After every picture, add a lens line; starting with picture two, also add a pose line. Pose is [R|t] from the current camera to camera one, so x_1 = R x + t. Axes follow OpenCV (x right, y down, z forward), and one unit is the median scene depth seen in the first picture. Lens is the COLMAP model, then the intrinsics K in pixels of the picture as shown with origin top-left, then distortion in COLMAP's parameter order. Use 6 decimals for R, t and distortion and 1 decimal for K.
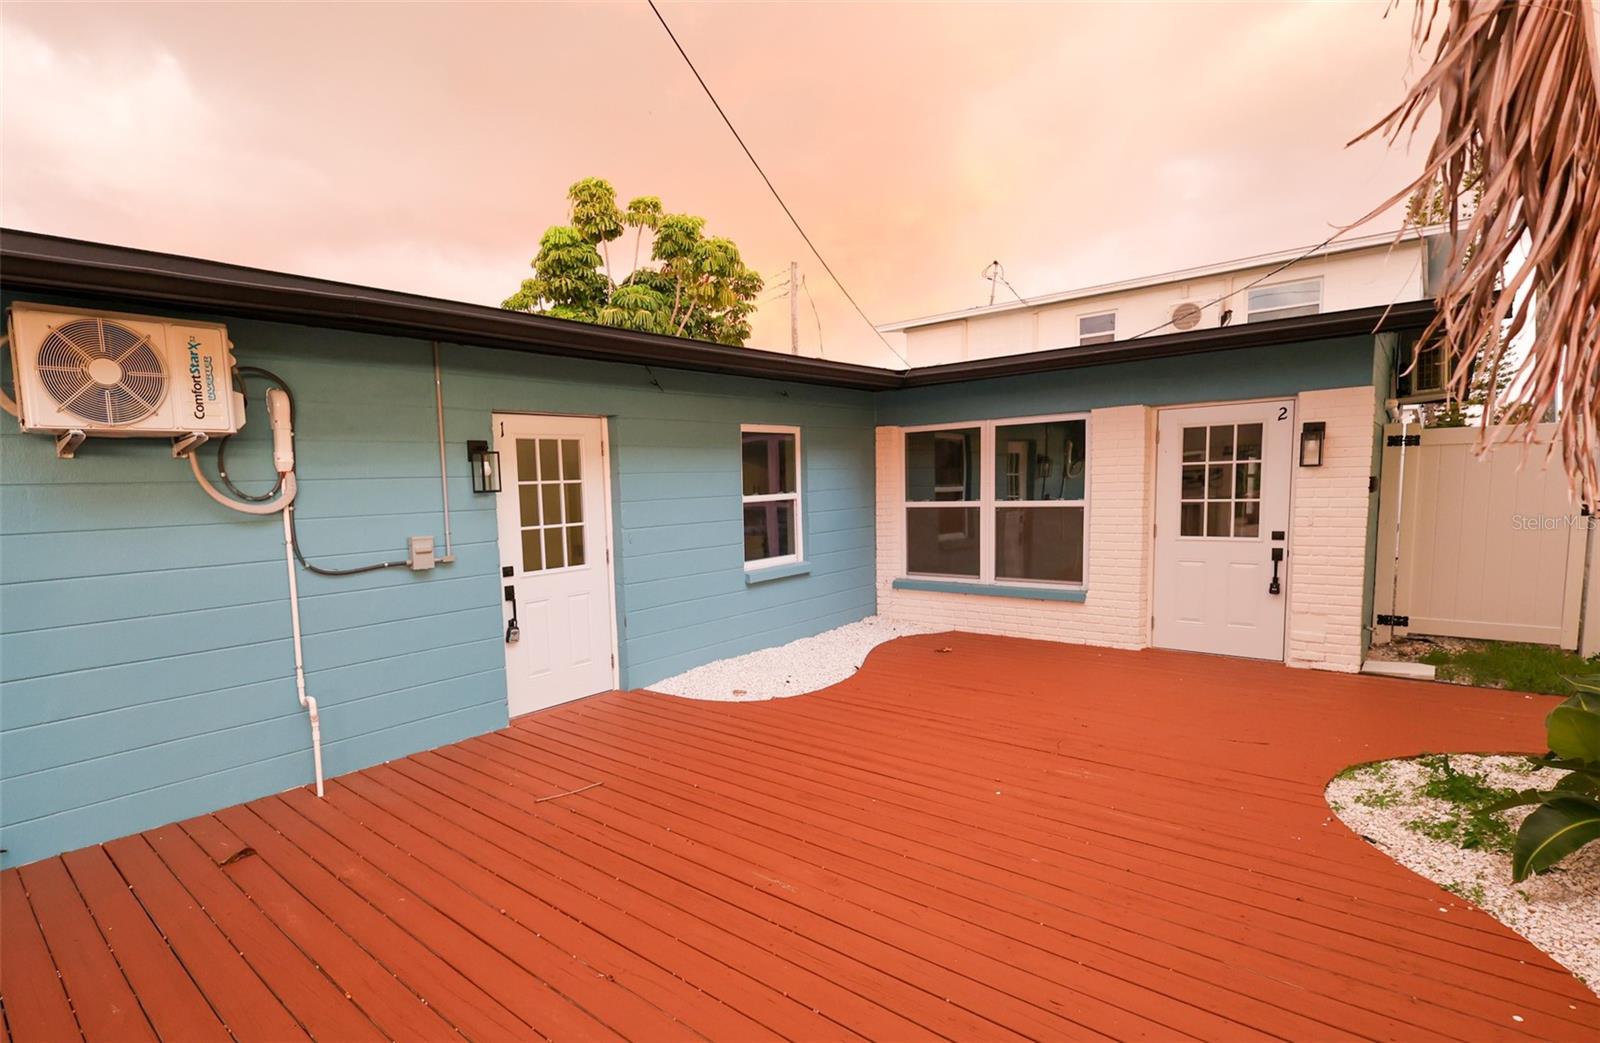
lens RADIAL K [[765.4, 0, 749.5], [0, 765.4, 564.5], [0, 0, 1]] dist [0.001850, -0.000024]
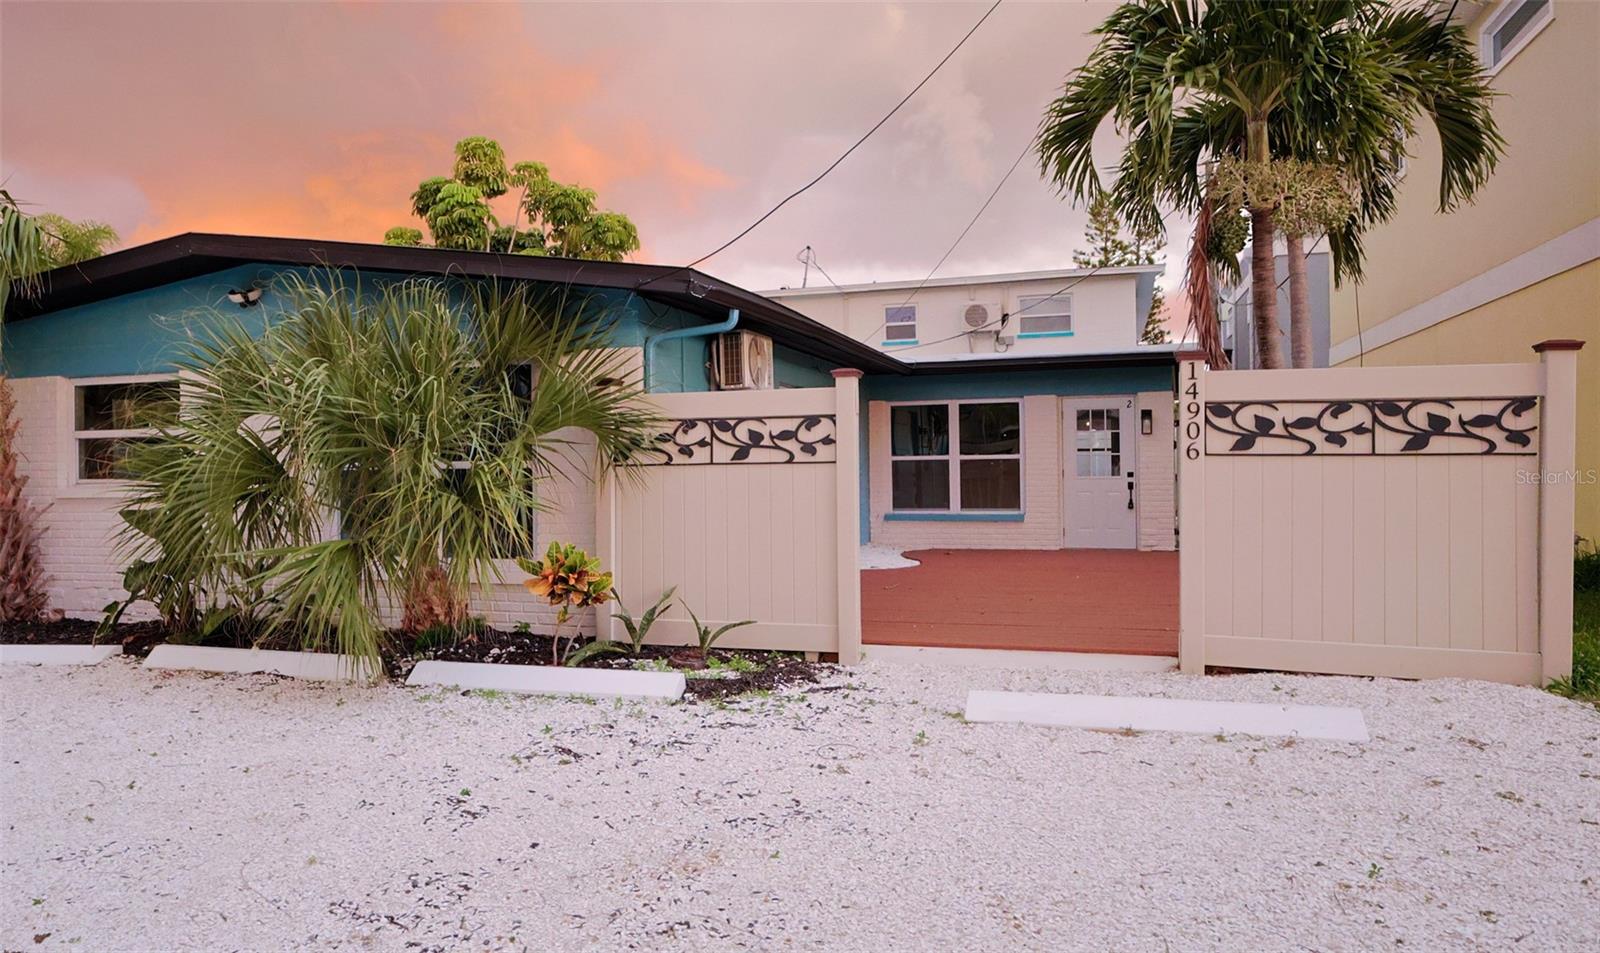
lens RADIAL K [[980.4, 0, 800.3], [0, 980.4, 474.7], [0, 0, 1]] dist [0.000474, 0.000165]
pose [[0.908035, 0.006064, 0.418850, -0.718882], [0.033957, 0.995539, -0.088030, 0.104662], [-0.417515, 0.094158, 0.903779, -0.536384]]
